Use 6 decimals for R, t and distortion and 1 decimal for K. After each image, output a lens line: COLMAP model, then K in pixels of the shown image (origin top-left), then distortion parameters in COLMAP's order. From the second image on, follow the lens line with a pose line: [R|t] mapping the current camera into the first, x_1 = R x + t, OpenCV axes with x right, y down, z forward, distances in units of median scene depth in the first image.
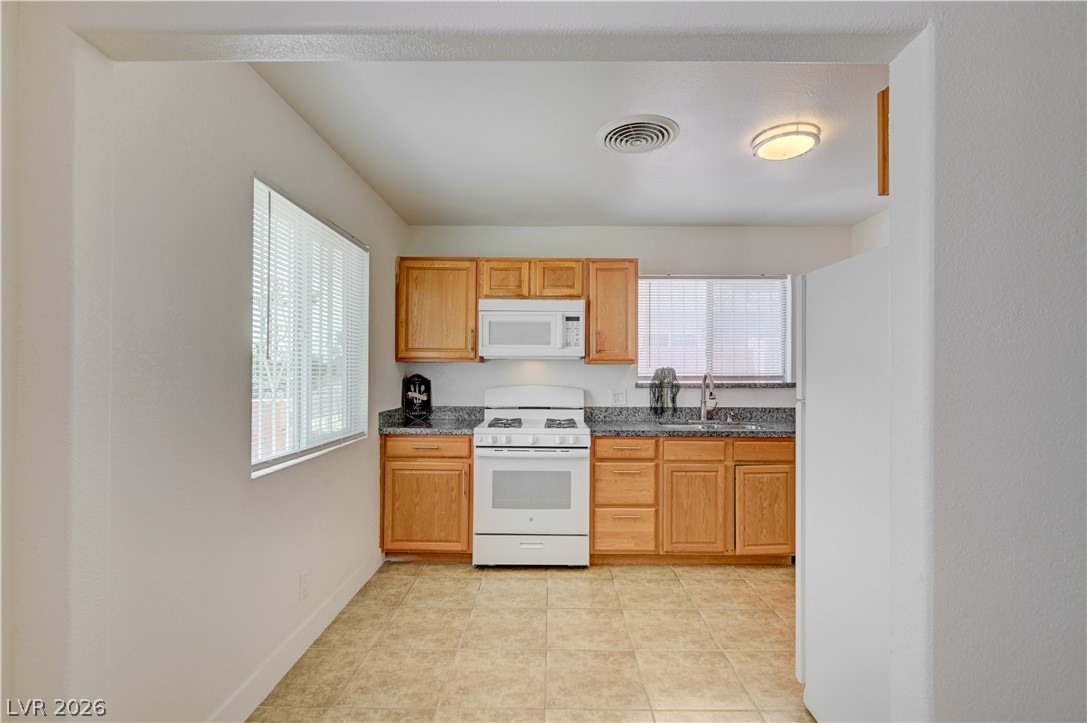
lens RADIAL K [[501.7, 0, 548.6], [0, 501.7, 366.5], [0, 0, 1]] dist [0.000879, 0.000075]
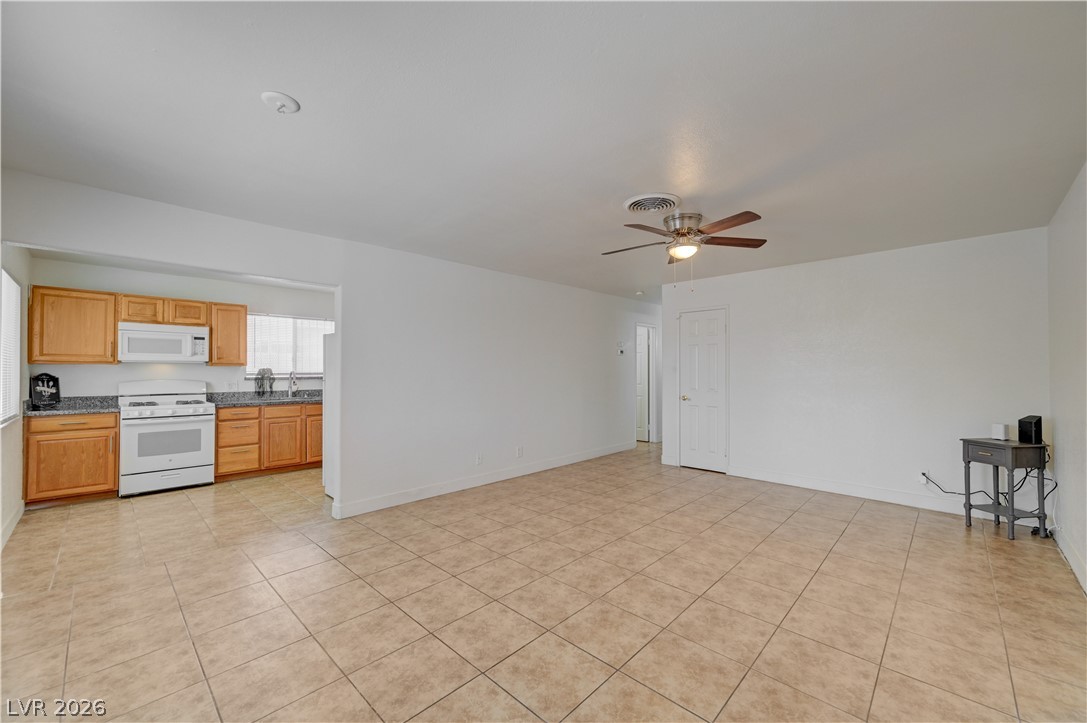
lens RADIAL K [[430.7, 0, 546.3], [0, 430.7, 368.9], [0, 0, 1]] dist [0.001951, 0.000092]
pose [[0.692137, -0.000829, 0.721766, -0.182747], [-0.003166, 0.999986, 0.004184, -0.004914], [-0.721759, -0.005181, 0.692125, -0.783725]]
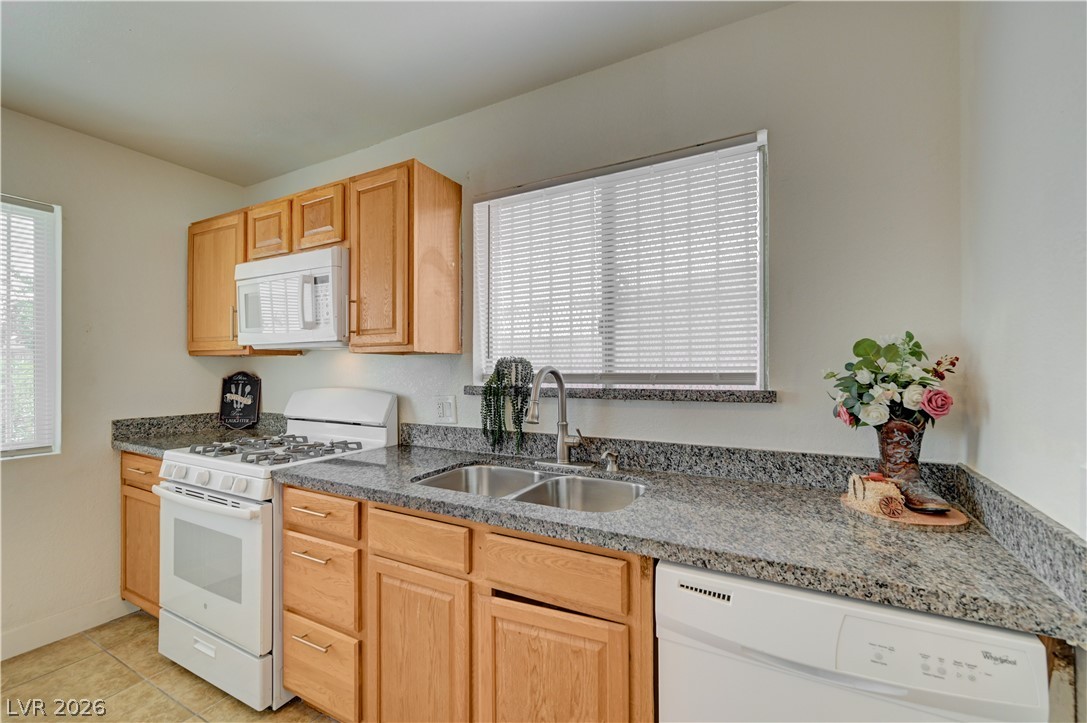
lens RADIAL K [[455.4, 0, 547.3], [0, 455.4, 369.0], [0, 0, 1]] dist [0.003509, 0.000178]
pose [[0.880427, -0.004883, -0.474157, 0.545487], [0.009999, 0.999916, 0.008268, 0.011100], [0.474077, -0.012021, 0.880401, 0.638149]]
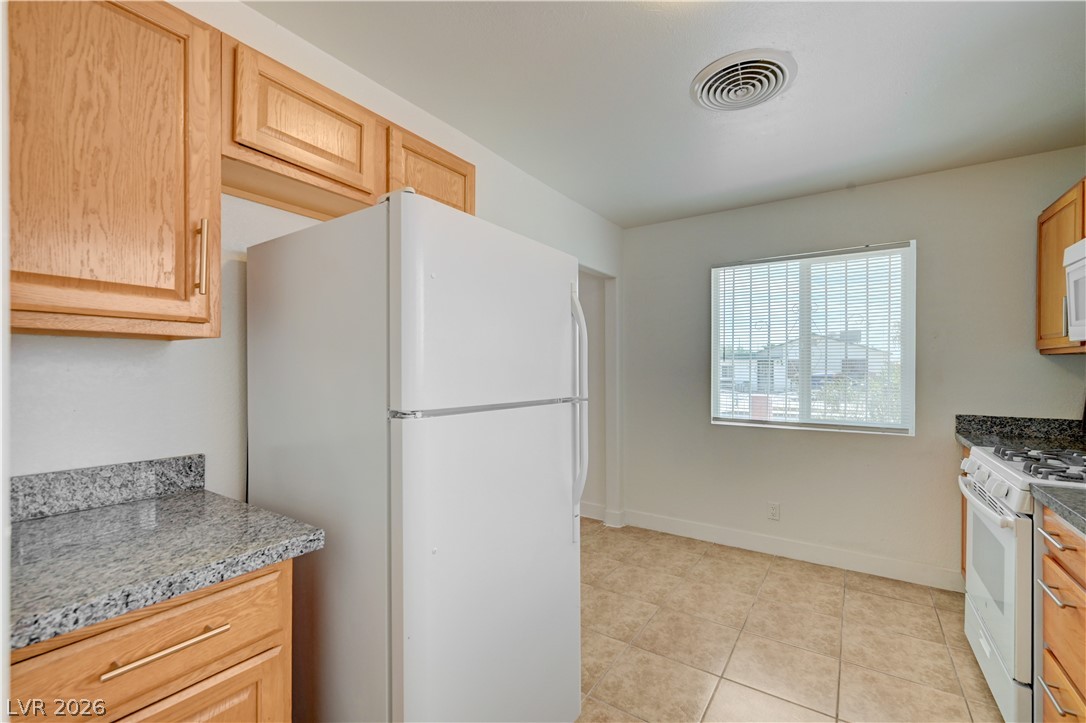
lens RADIAL K [[455.0, 0, 546.8], [0, 455.0, 369.0], [0, 0, 1]] dist [0.003509, 0.000178]
pose [[-0.549578, -0.005377, -0.835425, 0.663820], [0.007204, 0.999912, -0.011174, 0.013666], [0.835412, -0.012160, -0.549490, 0.771454]]
